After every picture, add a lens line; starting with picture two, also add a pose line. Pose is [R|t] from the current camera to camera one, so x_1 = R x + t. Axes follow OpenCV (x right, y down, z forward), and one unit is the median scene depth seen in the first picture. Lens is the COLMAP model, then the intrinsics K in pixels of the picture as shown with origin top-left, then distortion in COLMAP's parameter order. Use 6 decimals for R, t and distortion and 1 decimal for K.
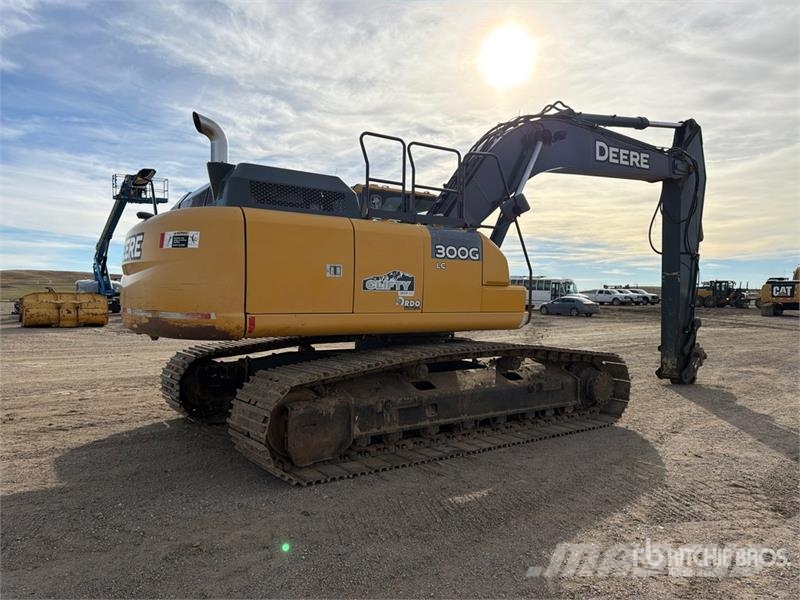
lens RADIAL K [[556.8, 0, 400.0], [0, 556.8, 300.0], [0, 0, 1]] dist [0.075519, -0.100921]
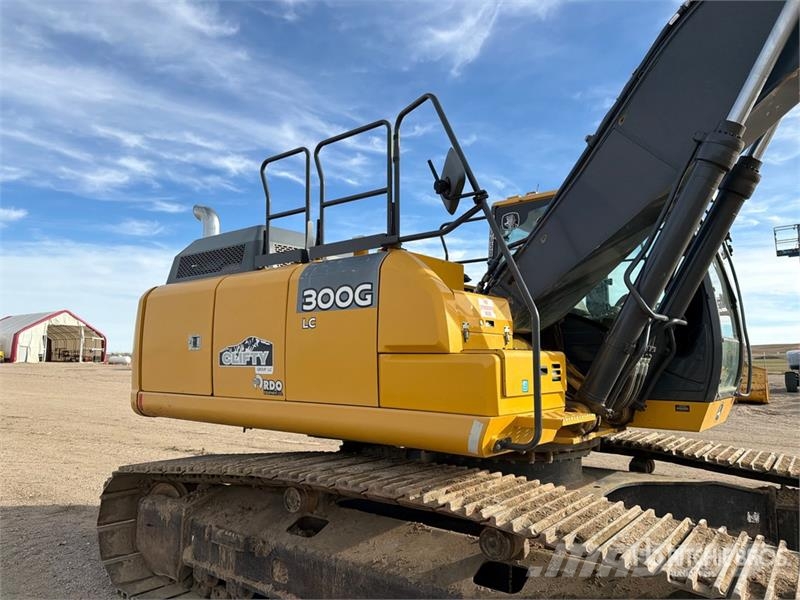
lens RADIAL K [[570.3, 0, 403.8], [0, 570.3, 294.7], [0, 0, 1]] dist [0.029296, -0.038101]
pose [[0.304152, -0.117563, -0.945341, 0.716648], [-0.007834, 0.992014, -0.125888, -0.016403], [0.952591, 0.045694, 0.300802, 0.949242]]
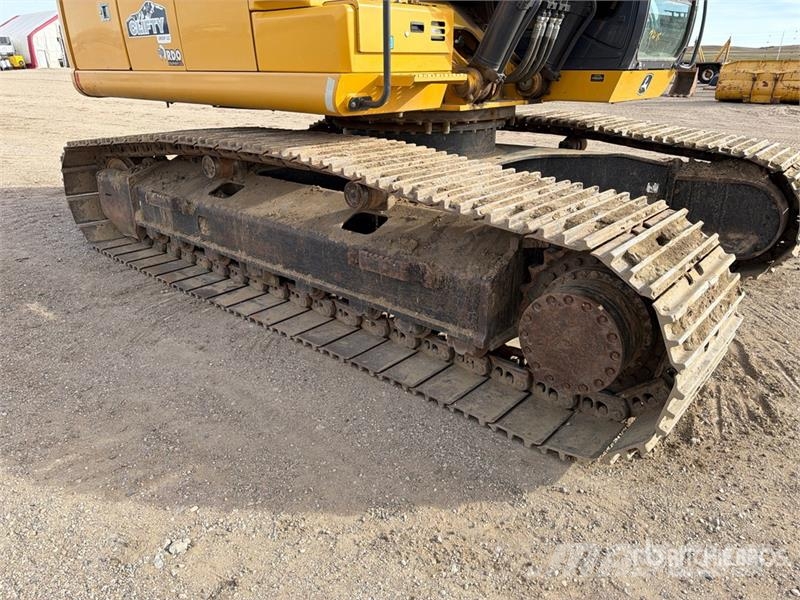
lens RADIAL K [[570.3, 0, 403.8], [0, 570.3, 294.7], [0, 0, 1]] dist [0.029296, -0.038101]
pose [[0.236355, 0.349653, -0.906575, 0.789474], [-0.000039, 0.933014, 0.359840, 0.026187], [0.971667, -0.085015, 0.220536, 1.098726]]
